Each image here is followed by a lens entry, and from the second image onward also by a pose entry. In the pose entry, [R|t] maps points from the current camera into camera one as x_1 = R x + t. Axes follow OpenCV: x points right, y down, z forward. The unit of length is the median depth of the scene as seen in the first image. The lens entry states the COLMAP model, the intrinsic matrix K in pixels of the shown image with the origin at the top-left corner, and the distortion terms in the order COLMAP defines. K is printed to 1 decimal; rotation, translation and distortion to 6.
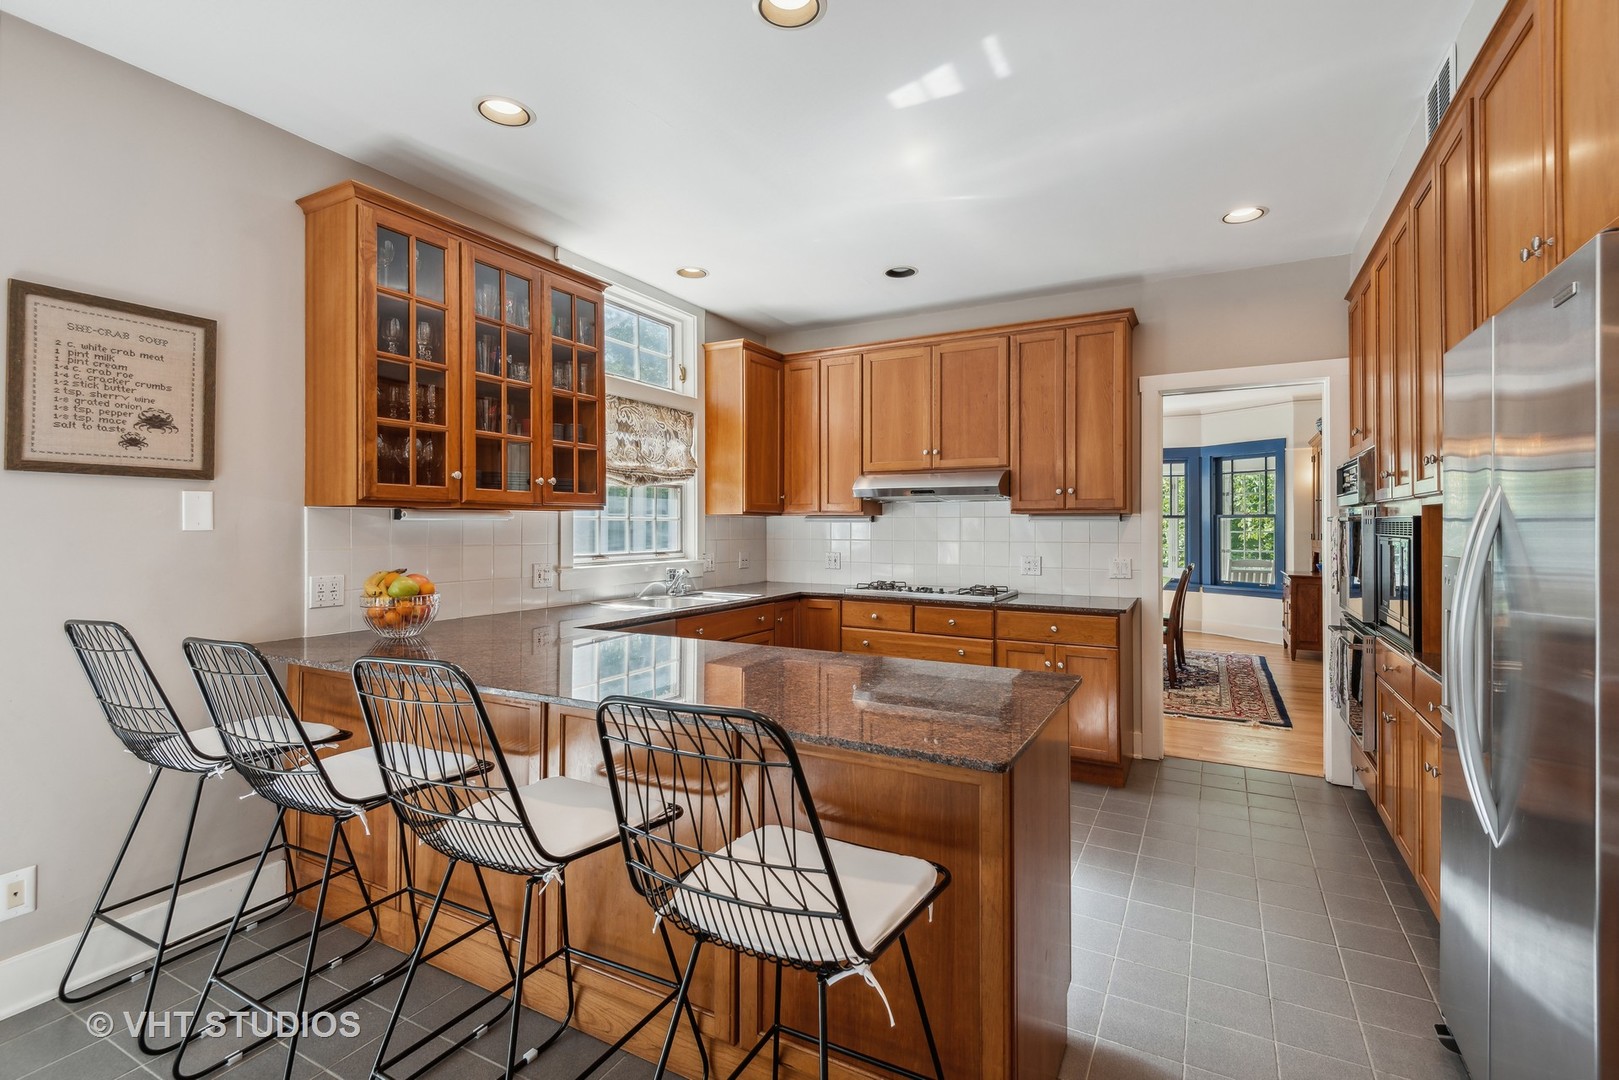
lens RADIAL K [[730.1, 0, 823.1], [0, 730.1, 524.6], [0, 0, 1]] dist [0.003646, 0.000108]
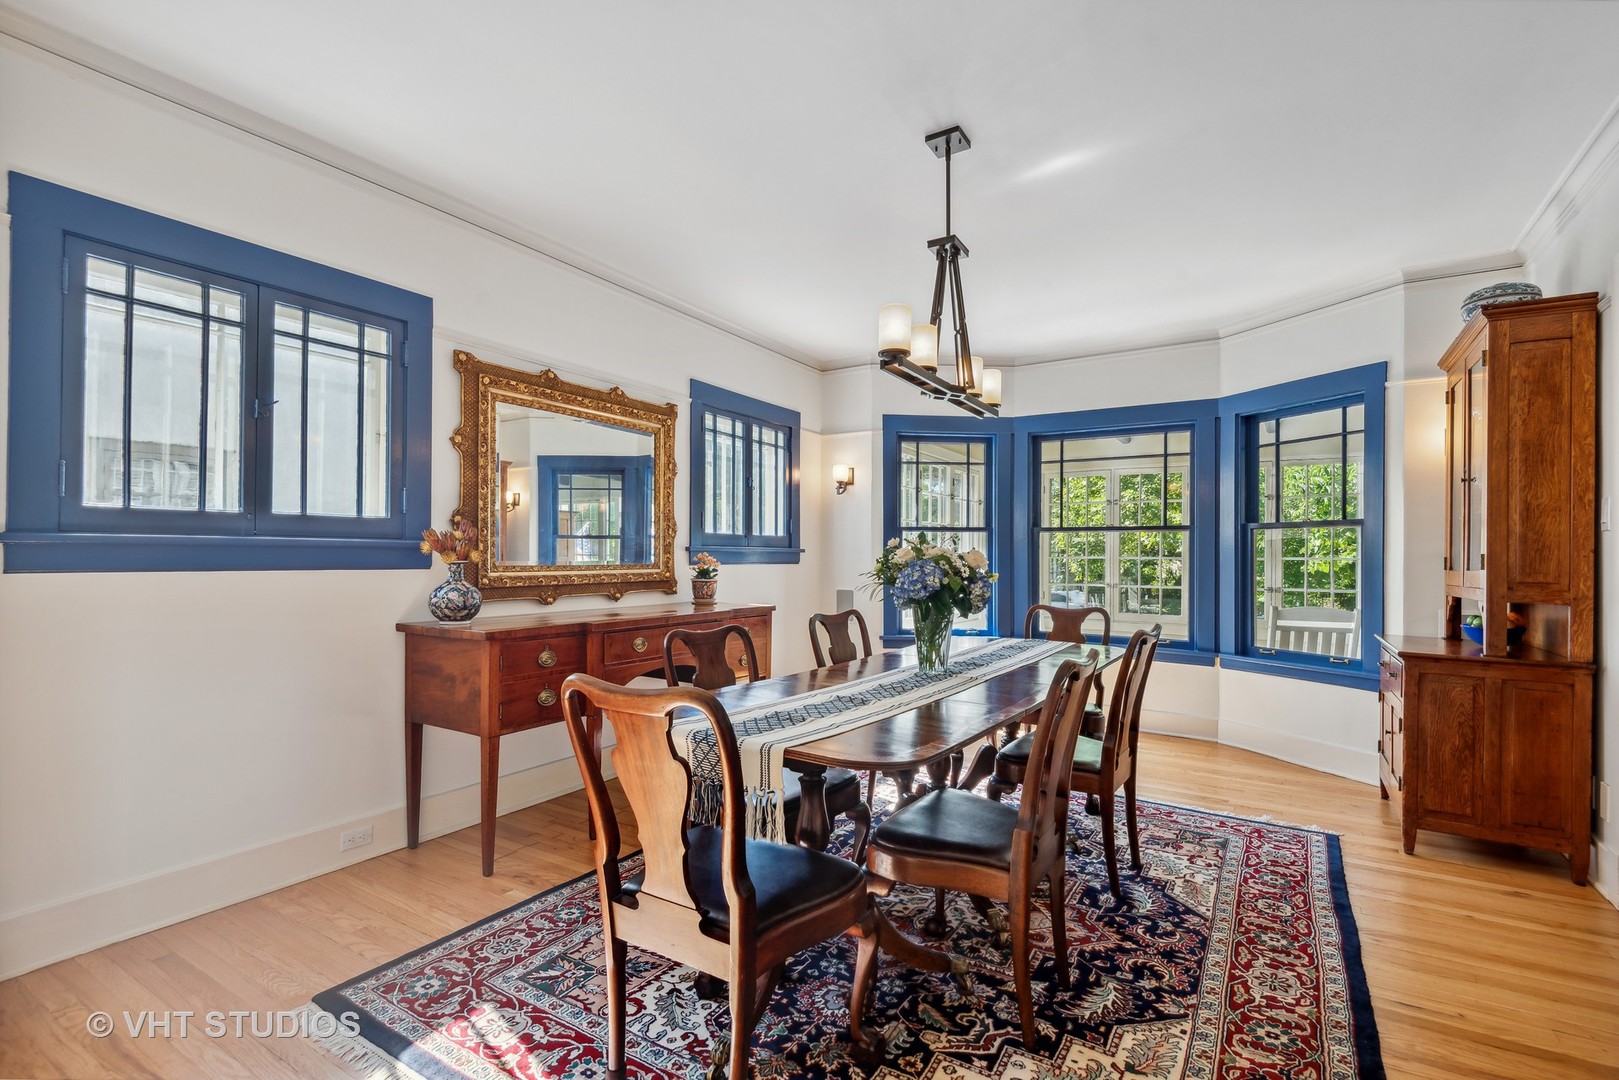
lens RADIAL K [[730.1, 0, 840.4], [0, 730.1, 554.1], [0, 0, 1]] dist [0.003646, 0.000108]
pose [[0.998147, 0.006831, -0.060462, 0.276608], [-0.007118, 0.999964, -0.004532, 0.014007], [0.060429, 0.004954, 0.998160, 0.453598]]
